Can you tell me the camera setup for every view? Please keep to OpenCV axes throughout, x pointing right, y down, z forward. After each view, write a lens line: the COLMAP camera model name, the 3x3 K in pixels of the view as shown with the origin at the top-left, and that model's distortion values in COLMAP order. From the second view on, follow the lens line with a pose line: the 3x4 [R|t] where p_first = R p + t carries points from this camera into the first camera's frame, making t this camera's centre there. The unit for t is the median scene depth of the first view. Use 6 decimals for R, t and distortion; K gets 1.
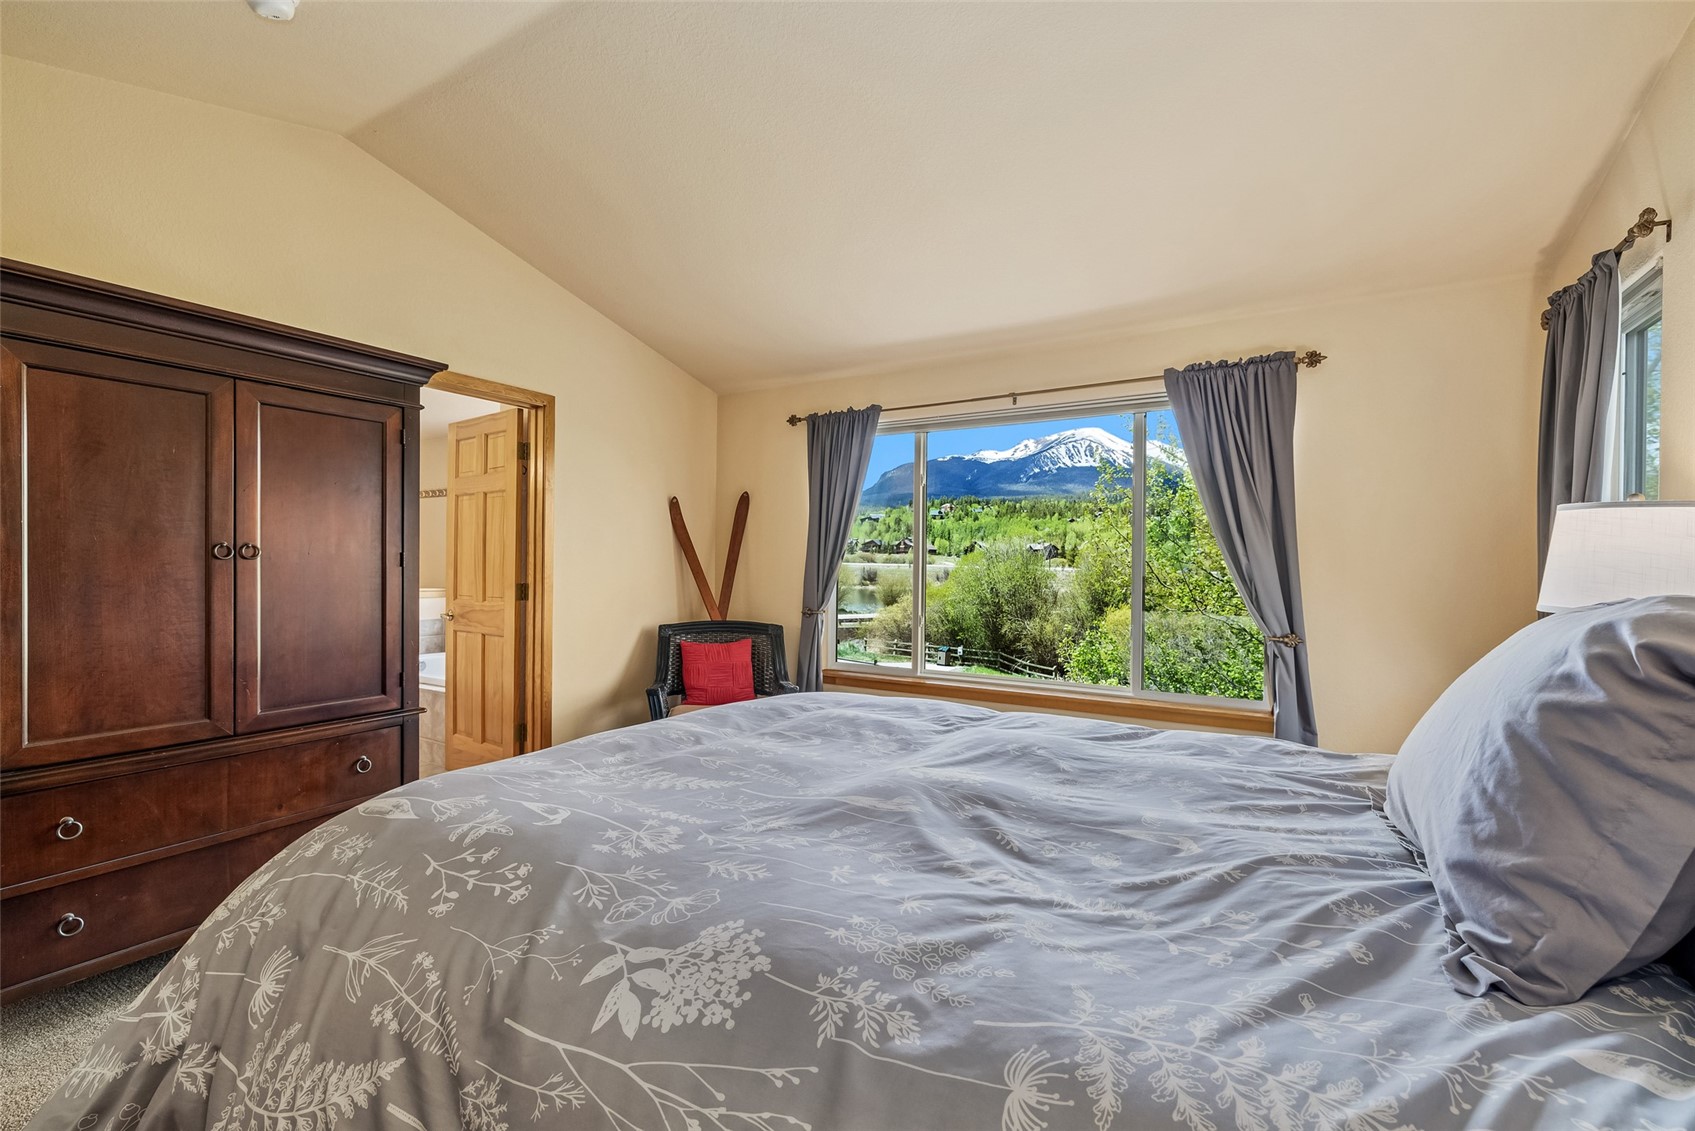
lens RADIAL K [[718.5, 0, 854.1], [0, 718.5, 571.0], [0, 0, 1]] dist [-0.002483, 0.000169]
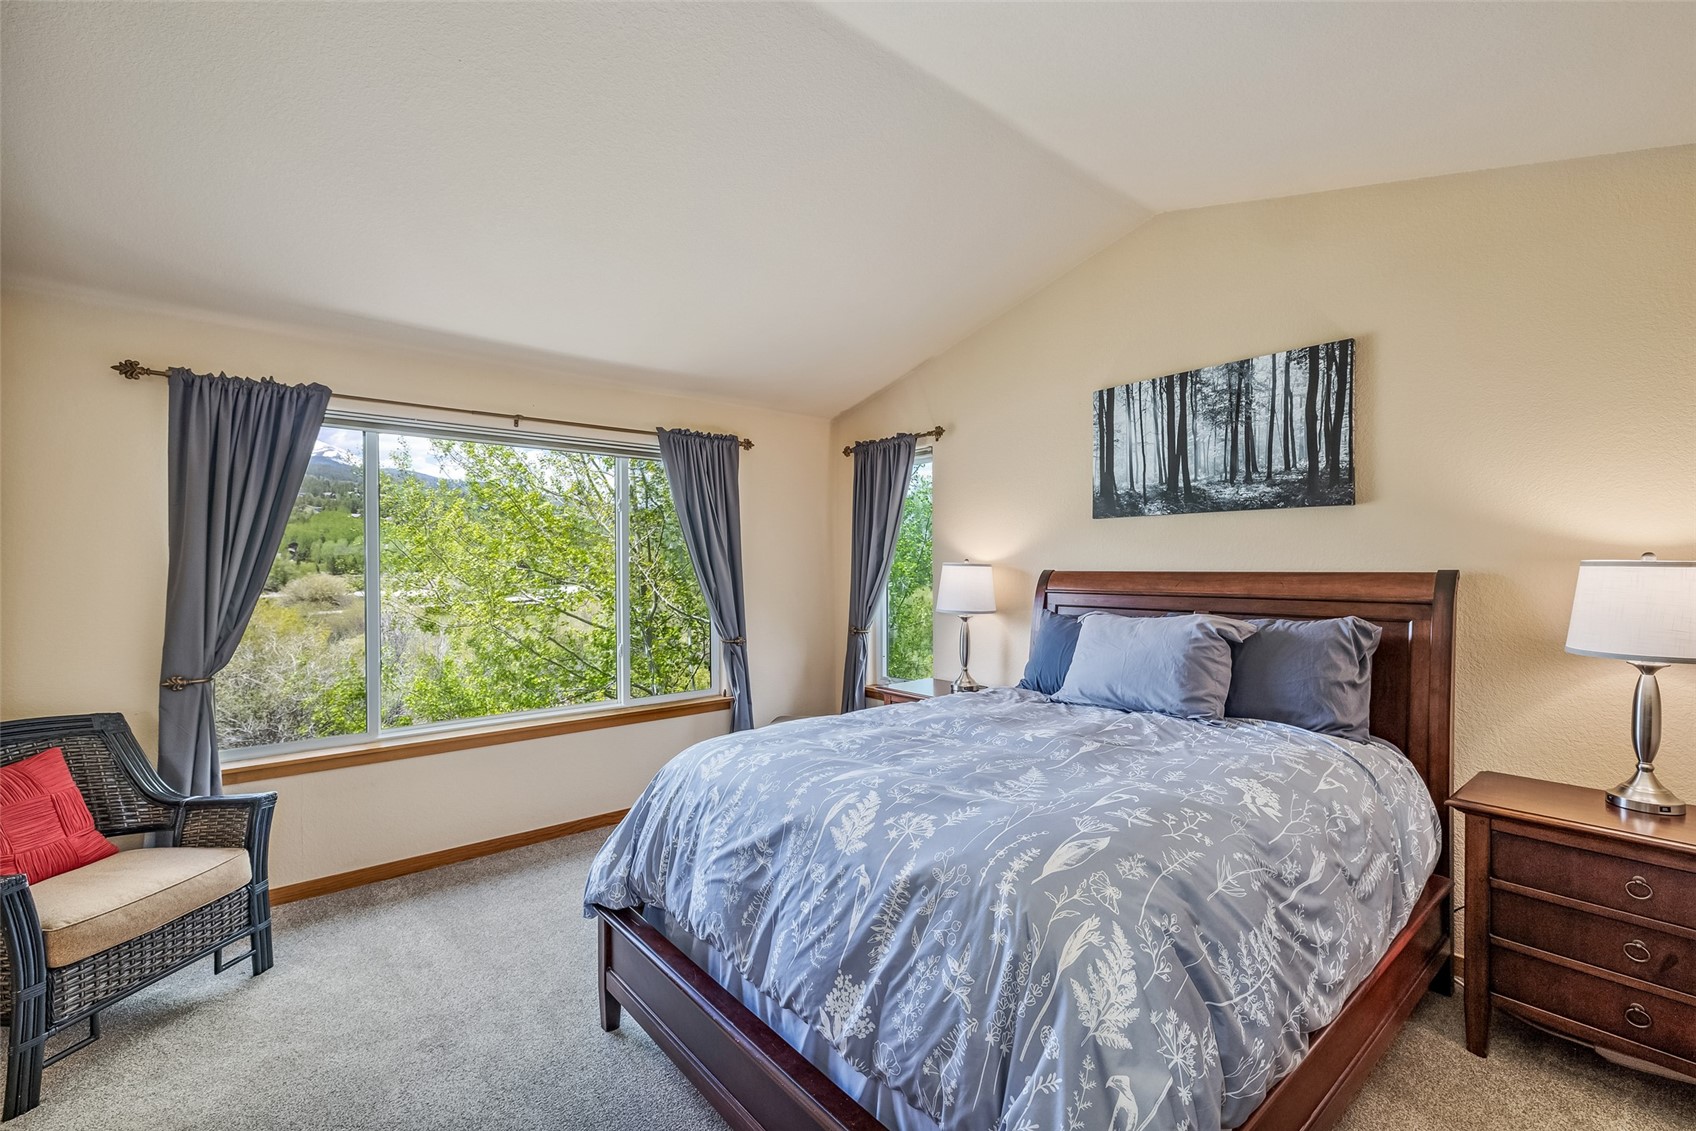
lens RADIAL K [[719.0, 0, 854.7], [0, 719.0, 571.0], [0, 0, 1]] dist [-0.002483, 0.000169]
pose [[0.321119, -0.019308, 0.946842, -0.645795], [0.013022, 0.999788, 0.015971, -0.059155], [-0.946949, 0.007201, 0.321302, 0.321995]]
